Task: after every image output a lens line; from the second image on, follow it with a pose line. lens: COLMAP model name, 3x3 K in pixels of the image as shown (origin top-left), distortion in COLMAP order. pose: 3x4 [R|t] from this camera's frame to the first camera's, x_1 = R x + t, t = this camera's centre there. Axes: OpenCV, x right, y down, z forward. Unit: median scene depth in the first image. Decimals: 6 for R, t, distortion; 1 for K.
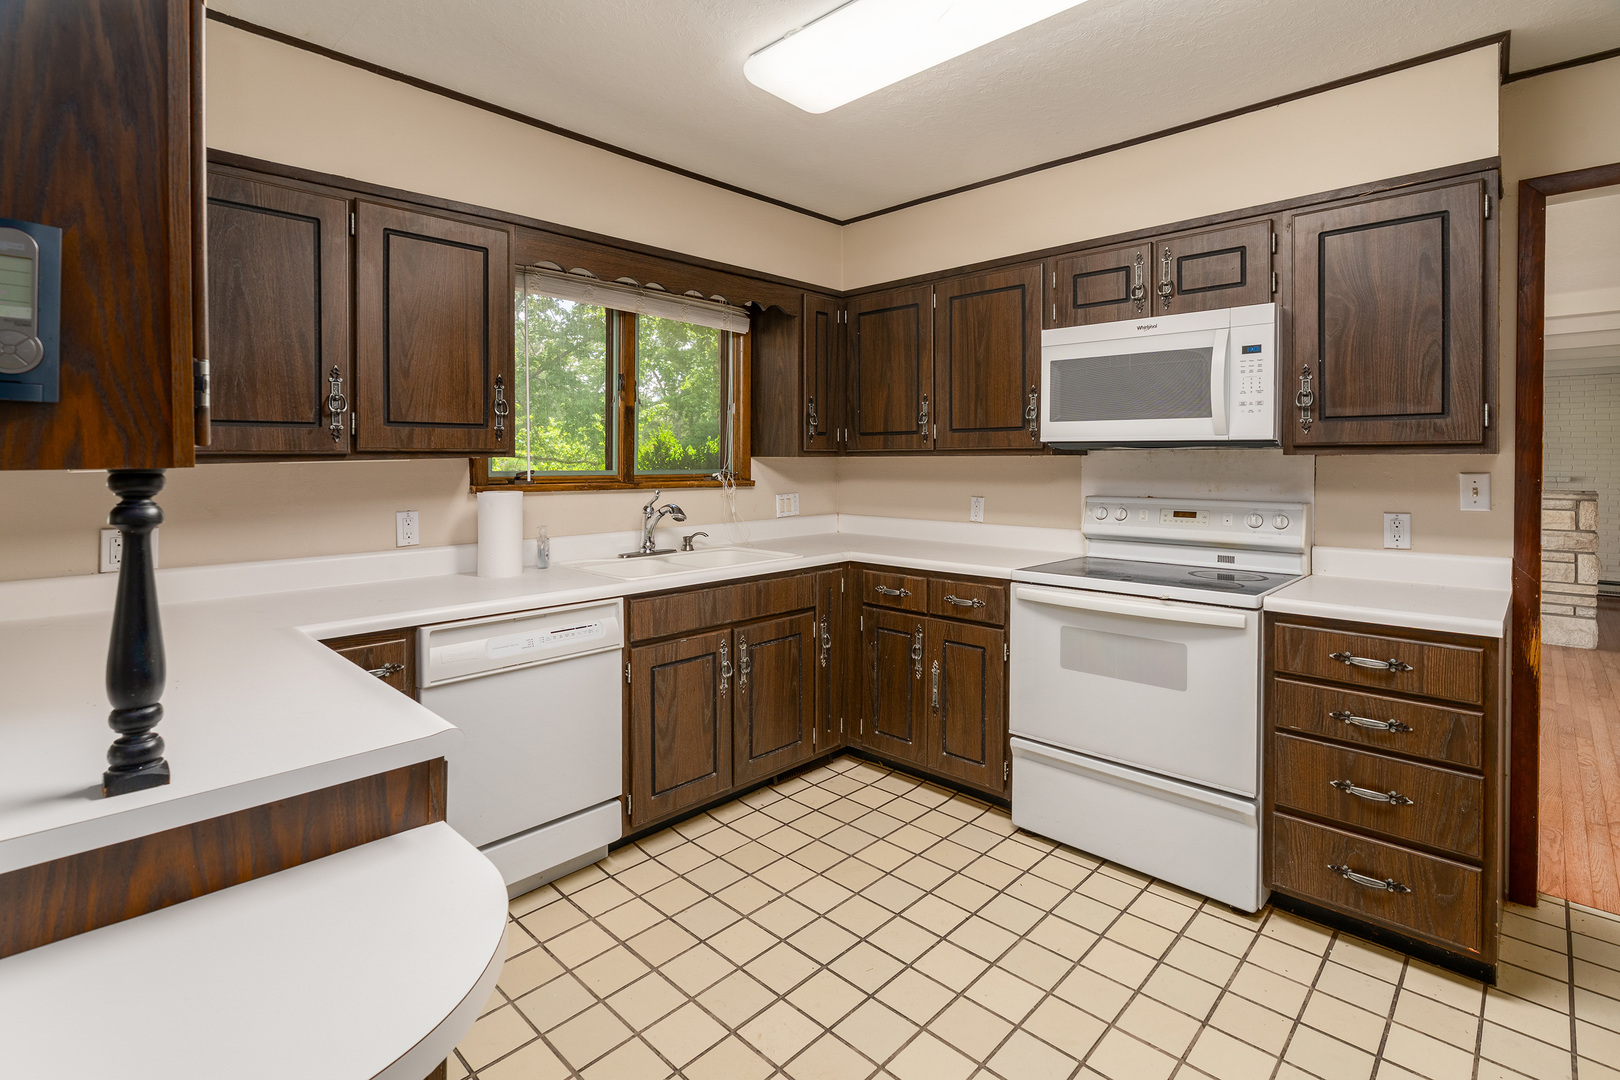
lens RADIAL K [[760.6, 0, 811.5], [0, 760.6, 484.7], [0, 0, 1]] dist [-0.013187, 0.000442]
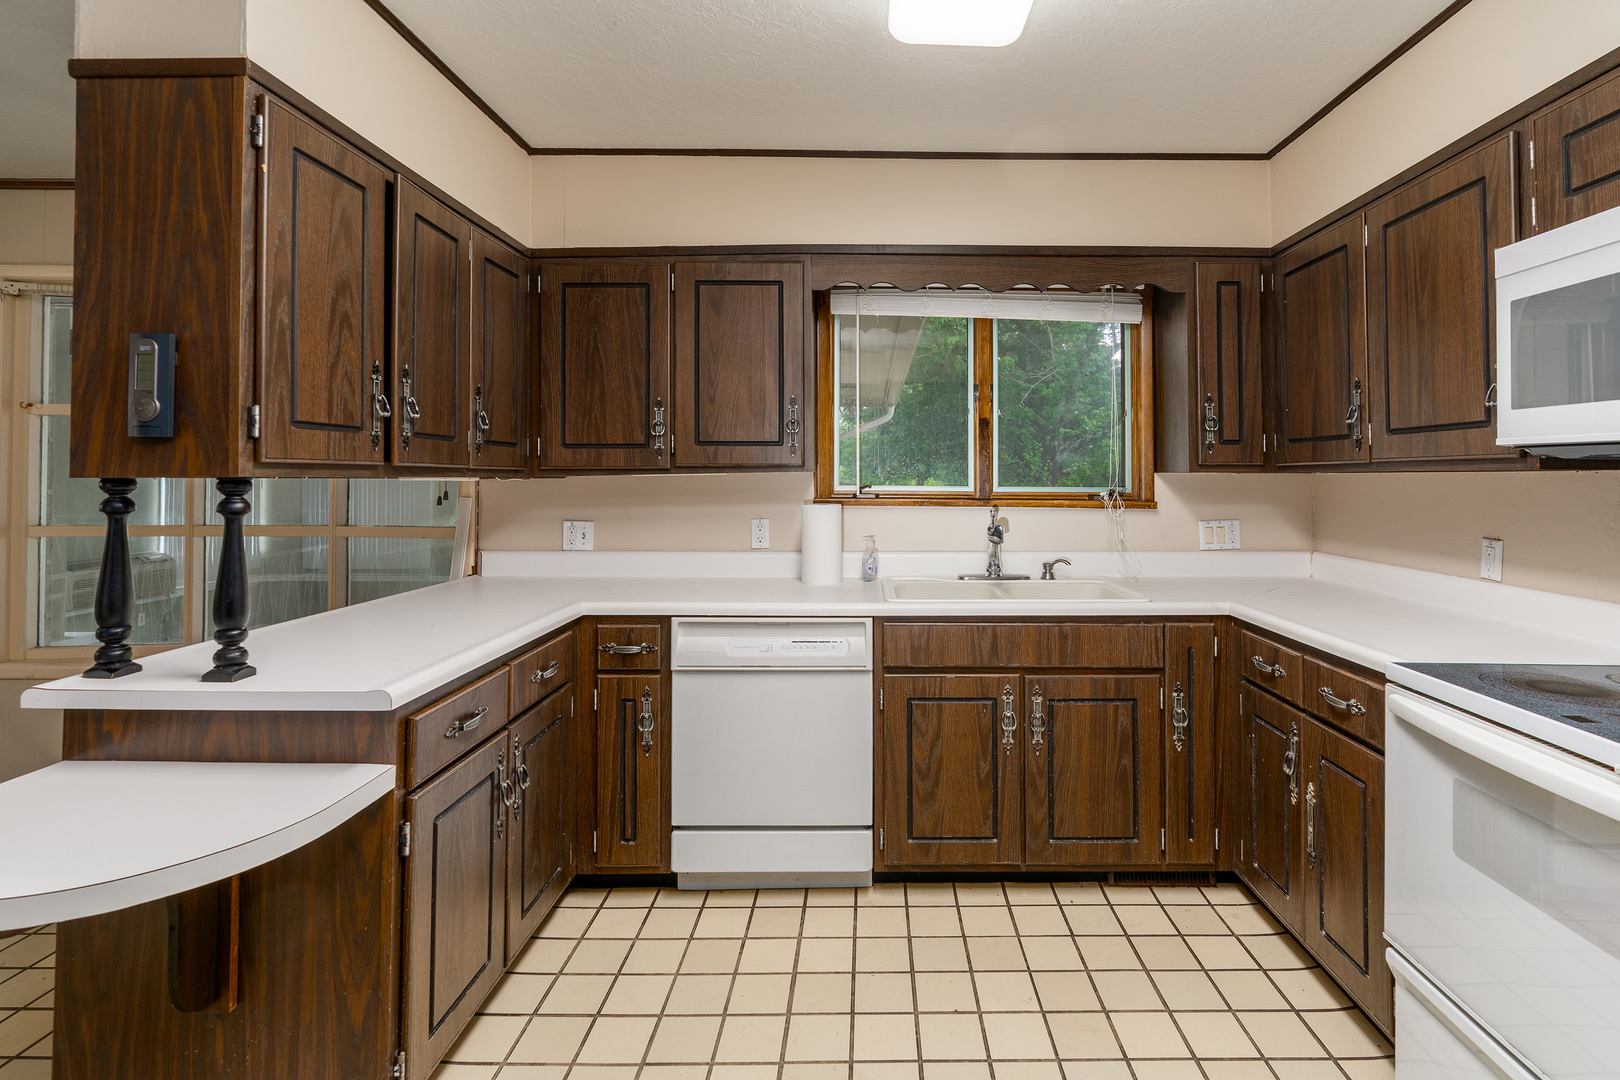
lens RADIAL K [[759.7, 0, 810.3], [0, 759.7, 478.5], [0, 0, 1]] dist [-0.004280, 0.000369]
pose [[0.701777, 0.007414, -0.712358, 0.339590], [-0.028135, 0.999454, -0.017315, -0.008260], [0.711841, 0.032194, 0.701602, 0.236994]]
